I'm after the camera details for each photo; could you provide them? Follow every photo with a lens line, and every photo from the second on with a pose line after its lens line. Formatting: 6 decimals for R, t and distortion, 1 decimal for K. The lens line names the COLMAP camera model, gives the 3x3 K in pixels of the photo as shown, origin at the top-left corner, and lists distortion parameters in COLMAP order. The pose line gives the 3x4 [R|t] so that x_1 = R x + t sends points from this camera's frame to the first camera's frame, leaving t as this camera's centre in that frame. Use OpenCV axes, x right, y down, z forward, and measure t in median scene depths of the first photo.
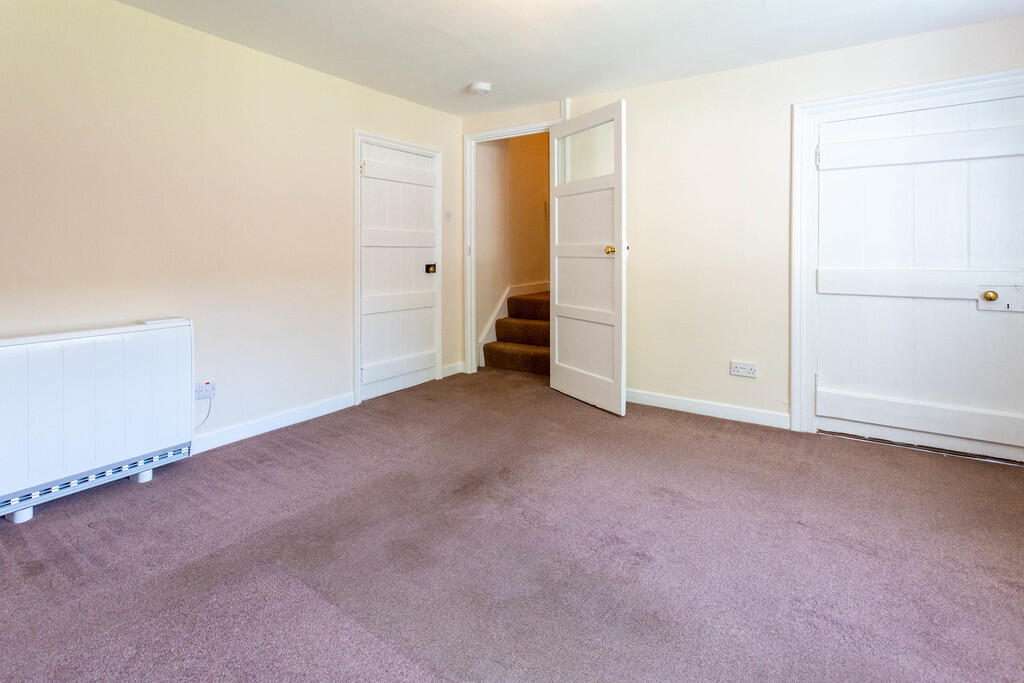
lens RADIAL K [[510.3, 0, 509.9], [0, 510.3, 253.9], [0, 0, 1]] dist [0.002848, 0.000339]
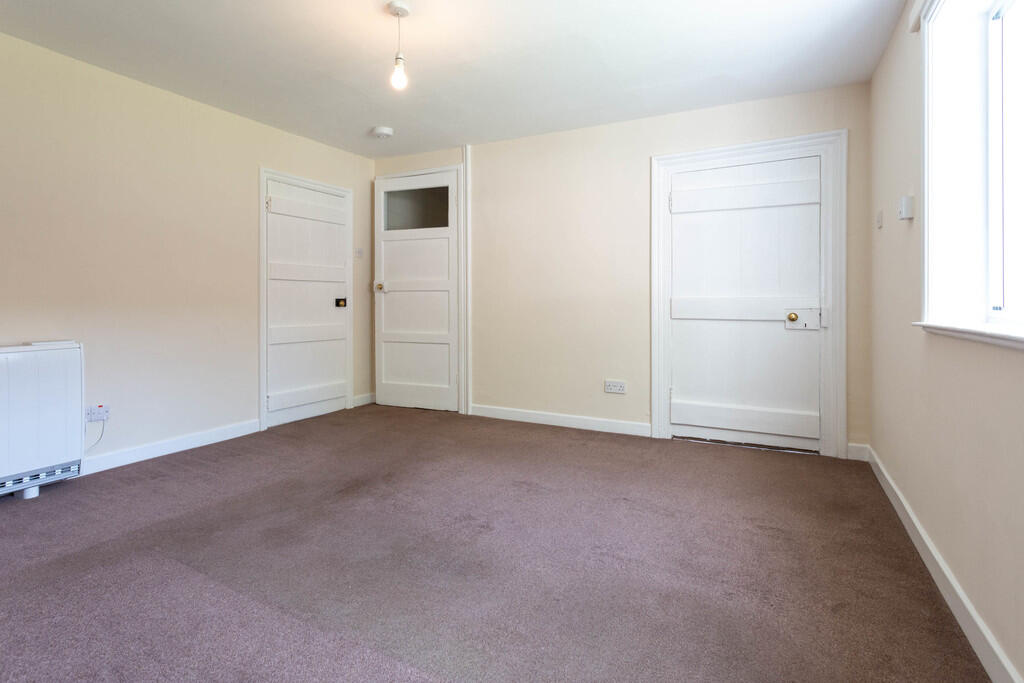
lens RADIAL K [[503.8, 0, 512.8], [0, 503.8, 298.6], [0, 0, 1]] dist [-0.000187, 0.000136]
pose [[0.992700, 0.001533, 0.120604, 0.128148], [-0.001004, 0.999990, -0.004447, 0.045415], [-0.120609, 0.004293, 0.992691, -0.127547]]
